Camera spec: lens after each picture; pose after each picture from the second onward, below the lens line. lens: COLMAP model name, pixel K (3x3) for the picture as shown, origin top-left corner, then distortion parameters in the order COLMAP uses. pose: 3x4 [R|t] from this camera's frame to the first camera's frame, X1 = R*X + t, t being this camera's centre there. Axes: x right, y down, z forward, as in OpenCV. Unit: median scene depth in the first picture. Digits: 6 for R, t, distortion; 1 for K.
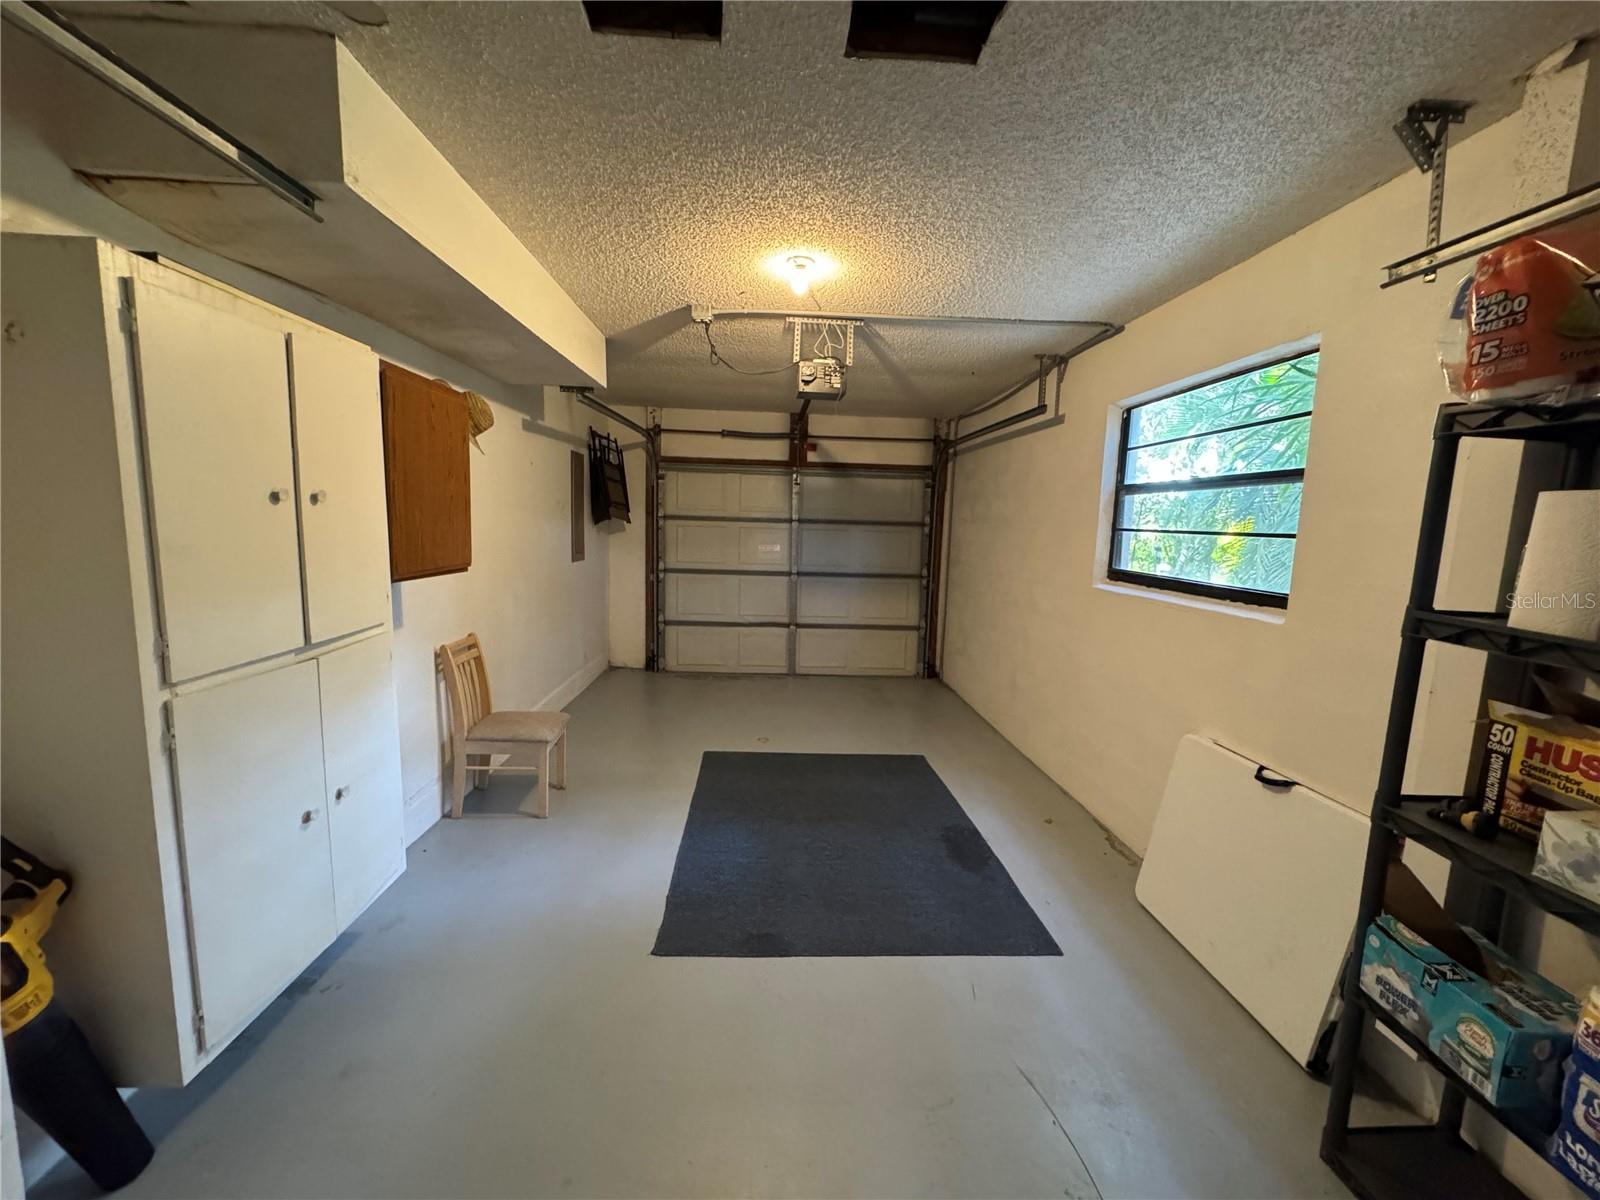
lens RADIAL K [[637.6, 0, 796.0], [0, 637.6, 601.0], [0, 0, 1]] dist [0.001076, 0.000019]
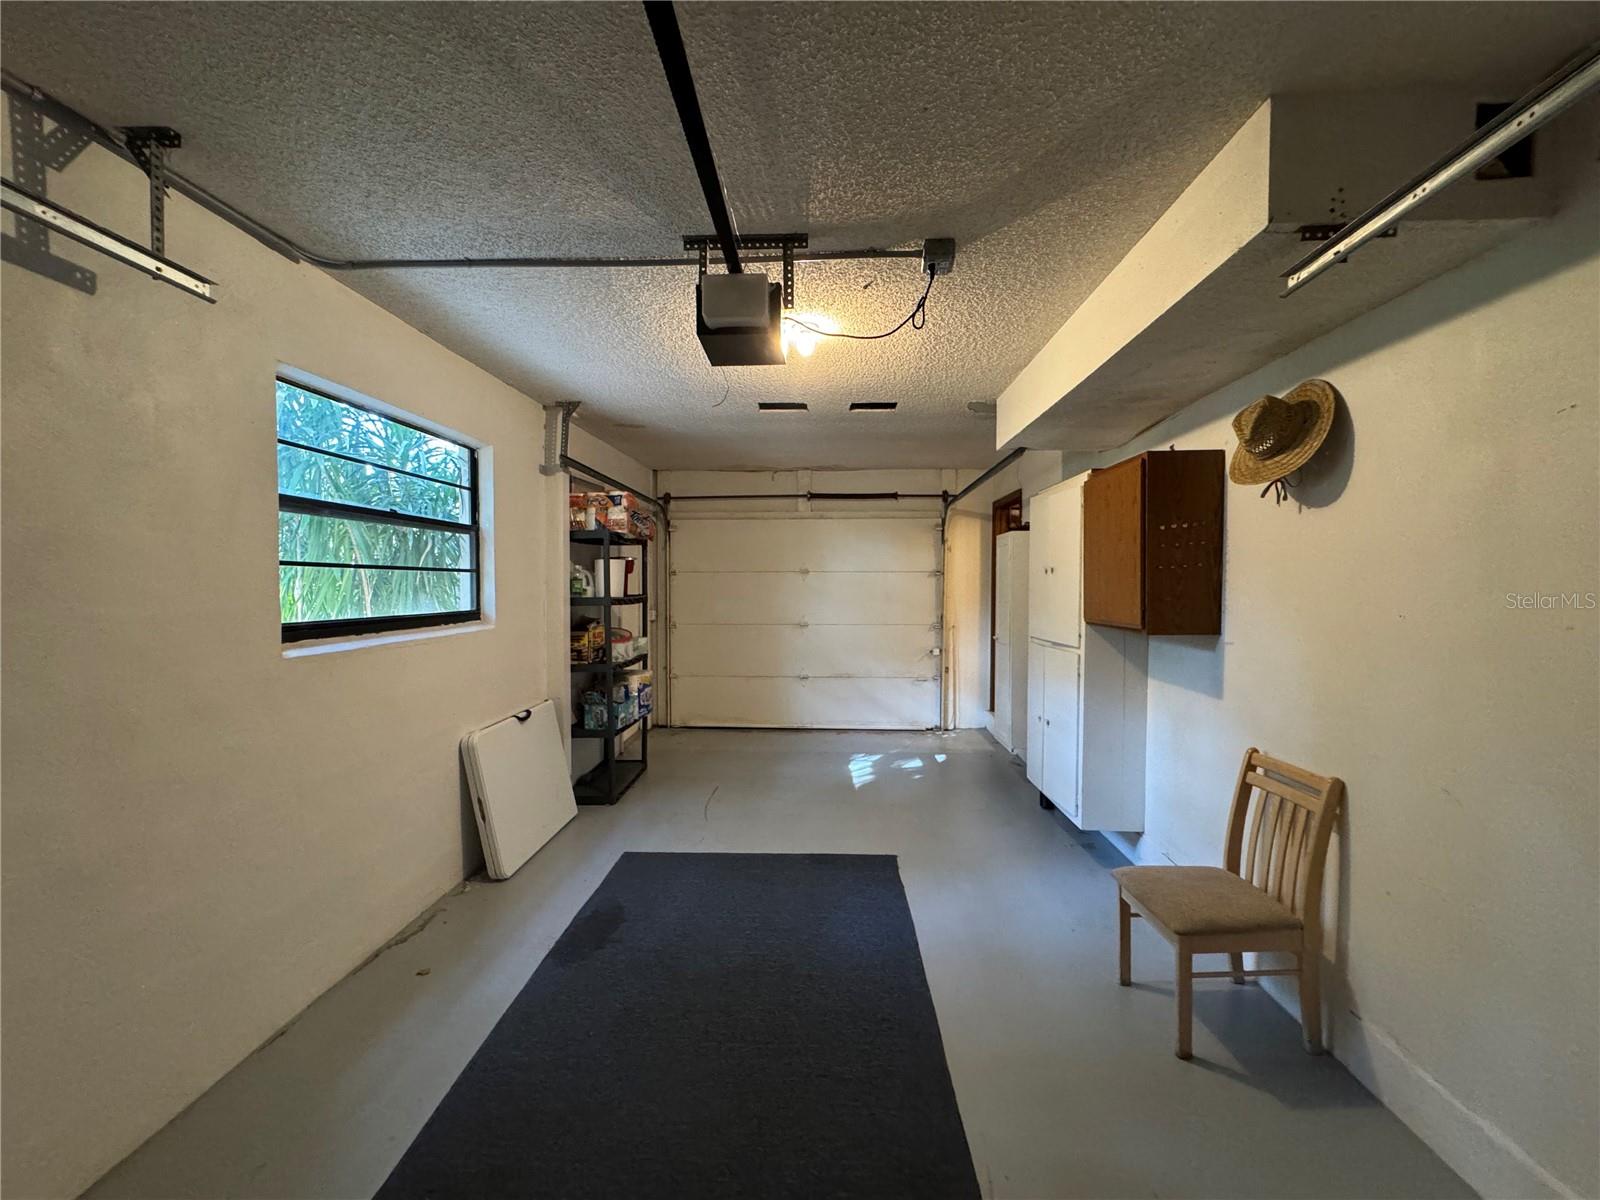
lens RADIAL K [[637.6, 0, 801.7], [0, 637.6, 602.1], [0, 0, 1]] dist [0.001076, 0.000019]
pose [[-0.996258, -0.035742, 0.078689, -0.075771], [-0.023533, 0.988262, 0.150948, -0.207865], [-0.083161, 0.148532, -0.985405, 1.835729]]
